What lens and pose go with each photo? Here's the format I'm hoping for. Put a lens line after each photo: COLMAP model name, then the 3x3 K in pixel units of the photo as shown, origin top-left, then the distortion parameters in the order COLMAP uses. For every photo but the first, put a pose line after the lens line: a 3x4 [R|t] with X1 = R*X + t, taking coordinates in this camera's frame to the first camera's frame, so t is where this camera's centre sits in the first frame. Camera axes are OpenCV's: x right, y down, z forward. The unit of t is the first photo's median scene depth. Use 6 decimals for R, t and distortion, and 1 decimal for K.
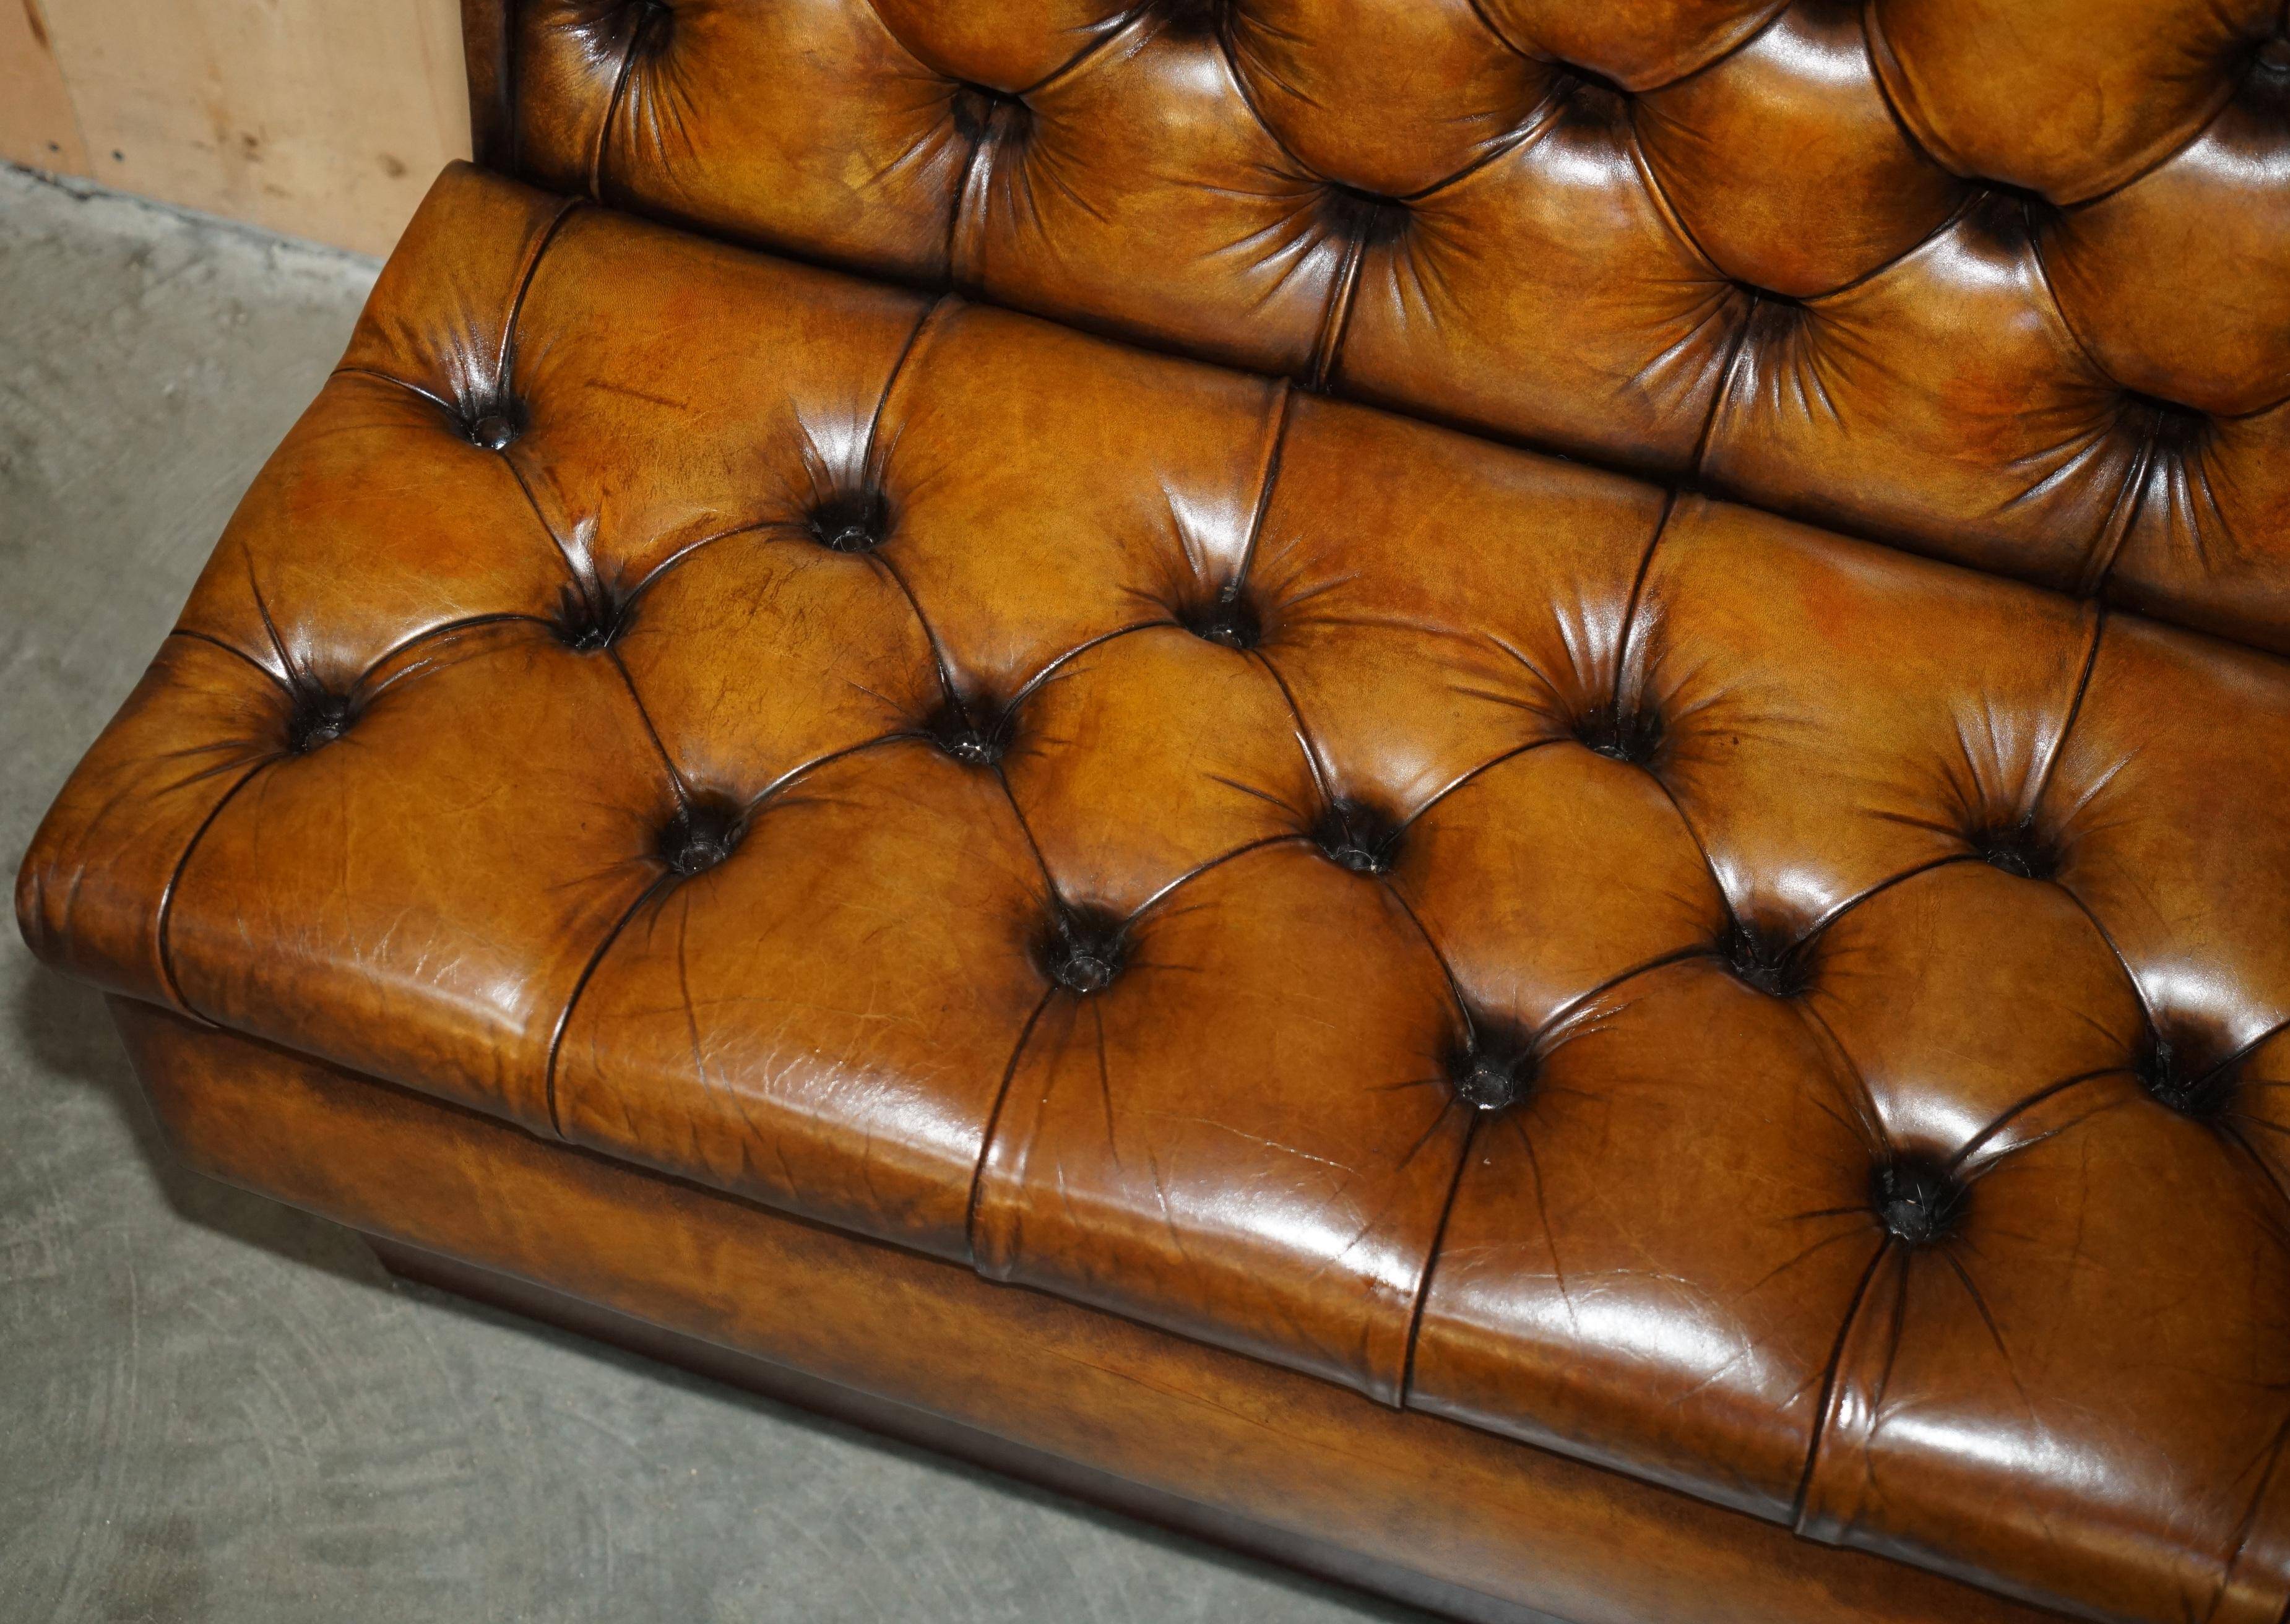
lens RADIAL K [[3983.9, 0, 1082.0], [0, 3983.9, 802.7], [0, 0, 1]] dist [-0.028011, 0.000000]
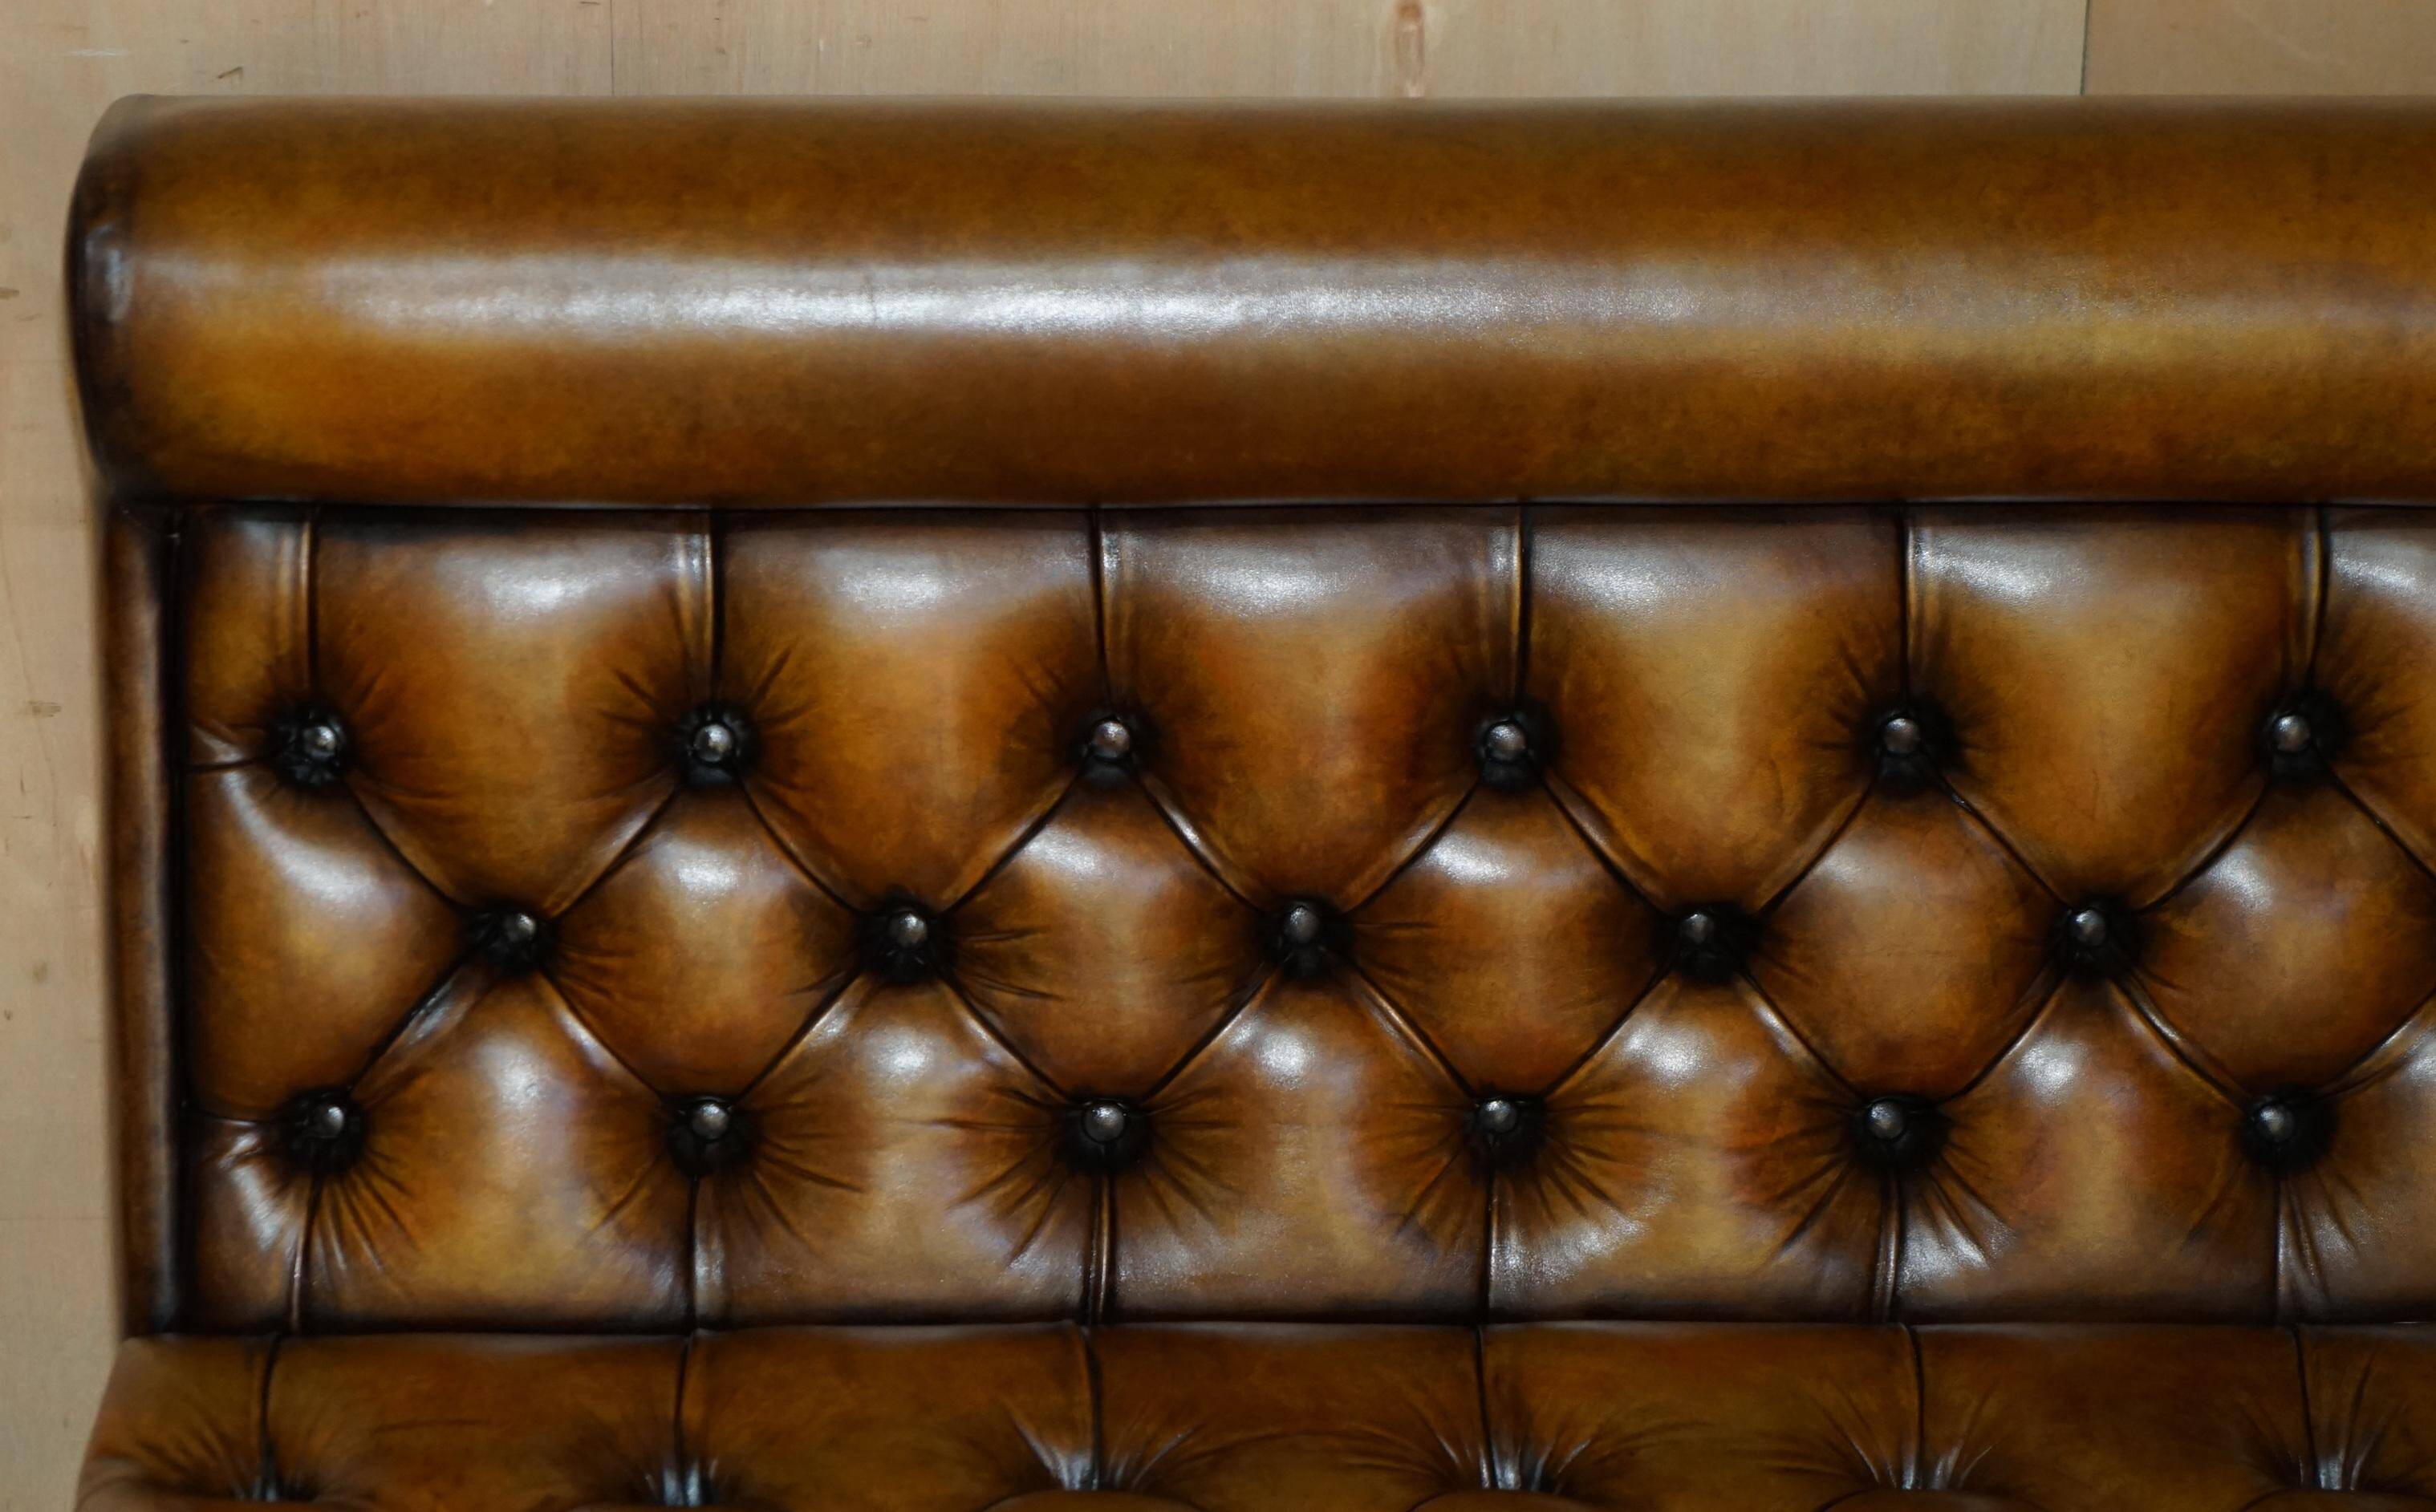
lens RADIAL K [[6246.2, 0, 1169.2], [0, 6246.2, 911.7], [0, 0, 1]] dist [-0.055249, 0.000000]
pose [[0.932650, -0.121813, 0.339597, -0.465301], [0.292277, 0.806943, -0.513242, 0.651806], [-0.211516, 0.577931, 0.788198, -0.299990]]
